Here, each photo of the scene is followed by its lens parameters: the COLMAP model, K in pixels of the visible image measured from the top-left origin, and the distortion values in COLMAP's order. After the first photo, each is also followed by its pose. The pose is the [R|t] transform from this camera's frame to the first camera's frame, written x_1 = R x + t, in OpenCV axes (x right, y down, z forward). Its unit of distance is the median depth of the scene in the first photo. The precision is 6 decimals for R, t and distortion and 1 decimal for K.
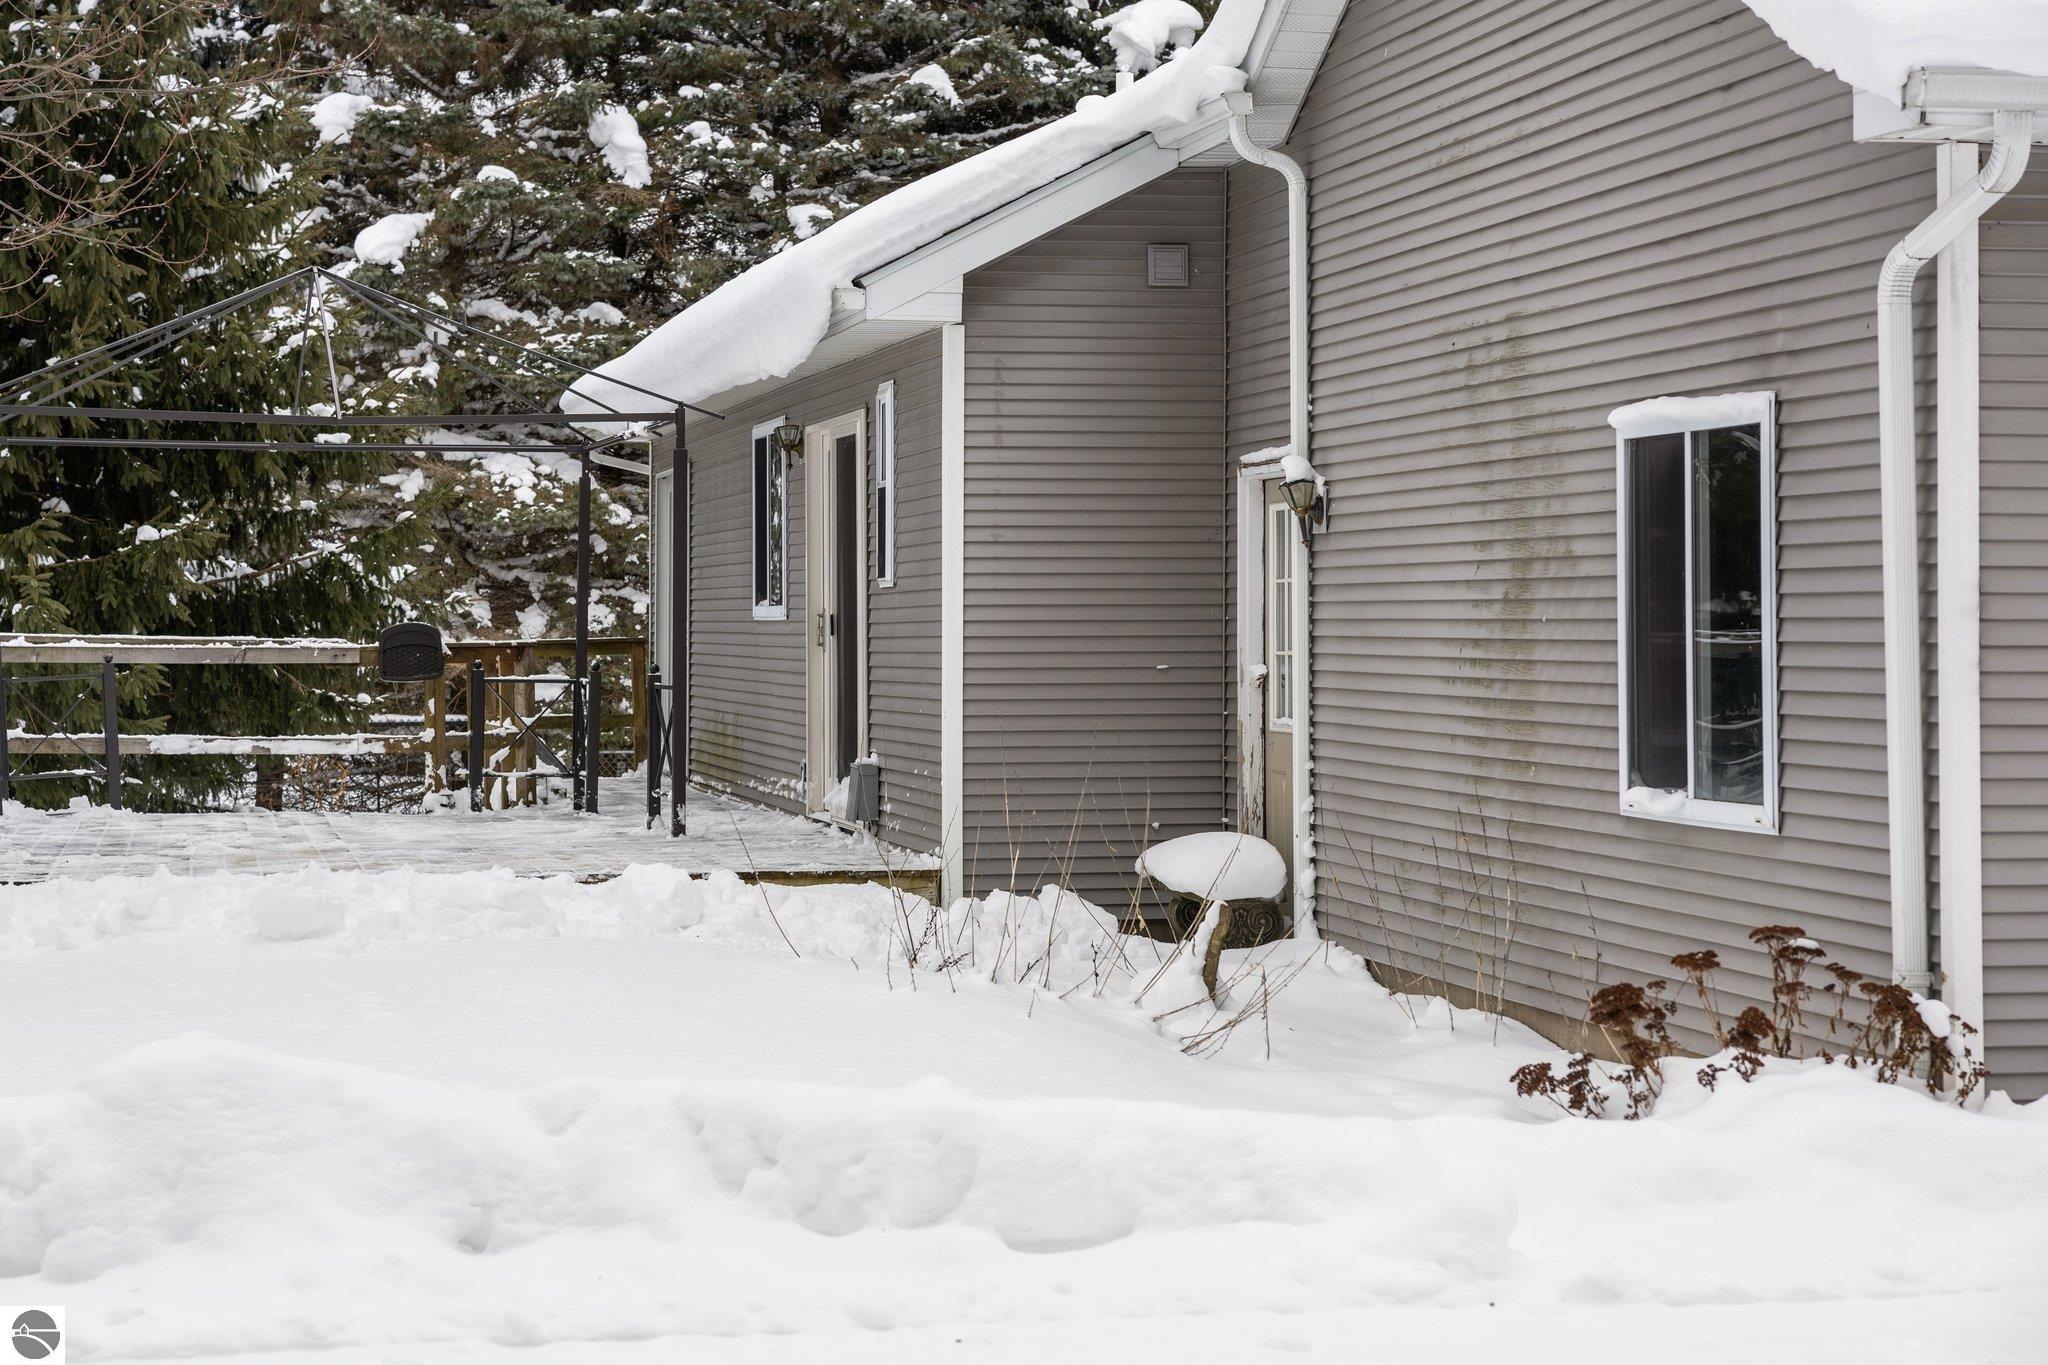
lens RADIAL K [[4021.2, 0, 1022.0], [0, 4021.2, 438.2], [0, 0, 1]] dist [0.065505, -0.388293]
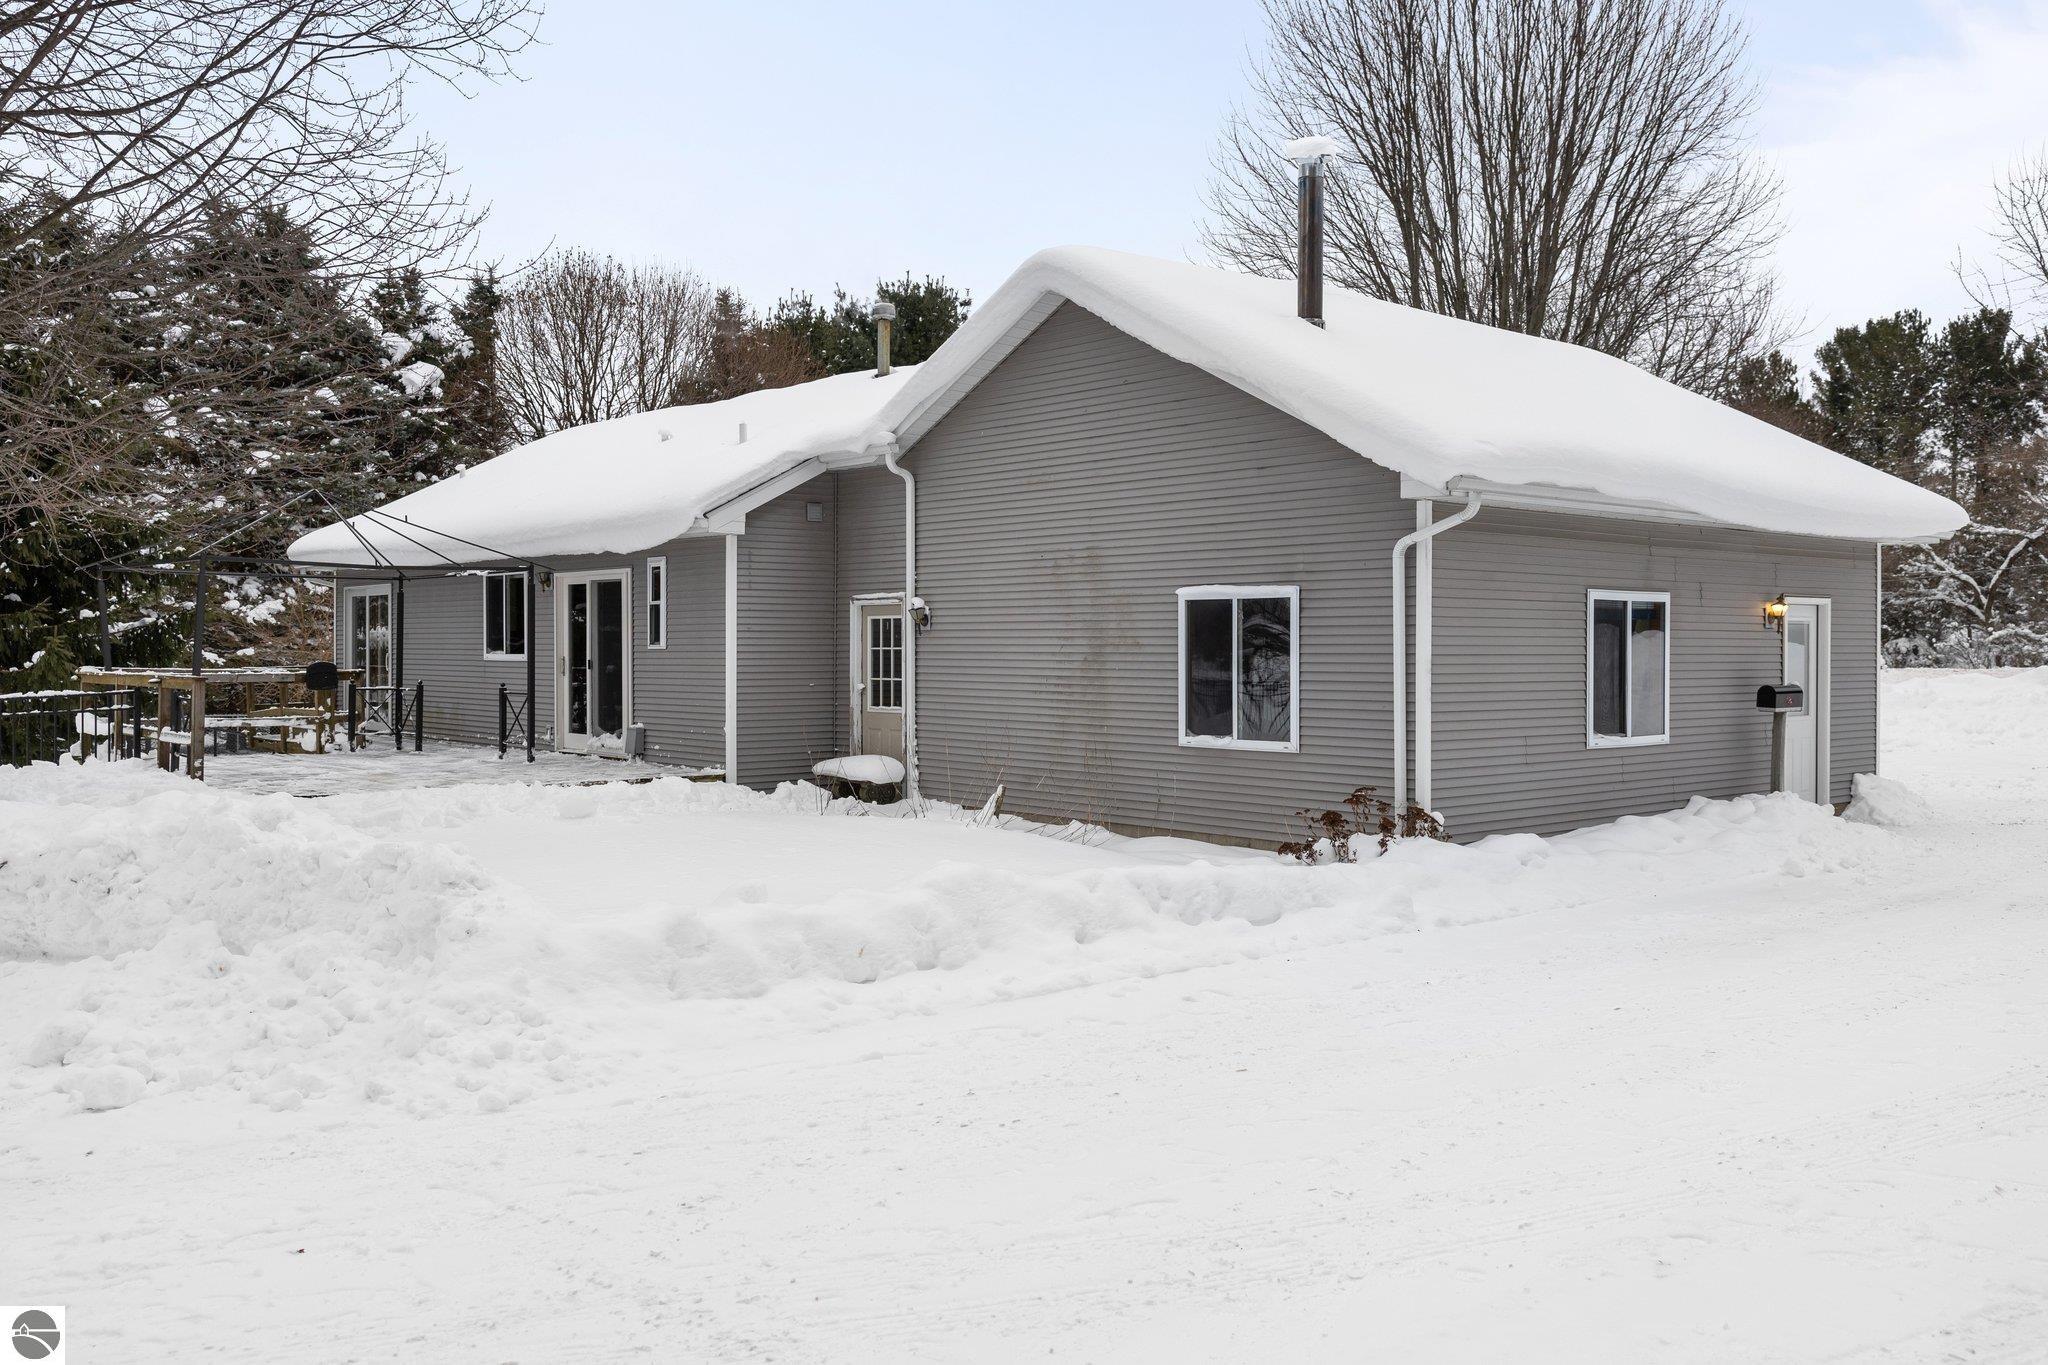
lens RADIAL K [[1737.7, 0, 1024.0], [0, 1737.7, 682.5], [0, 0, 1]] dist [-0.014418, 0.054286]
pose [[0.870943, -0.008785, 0.491305, -0.405678], [-0.024522, 0.997817, 0.061312, -0.010643], [-0.490772, -0.065447, 0.868827, 0.070883]]
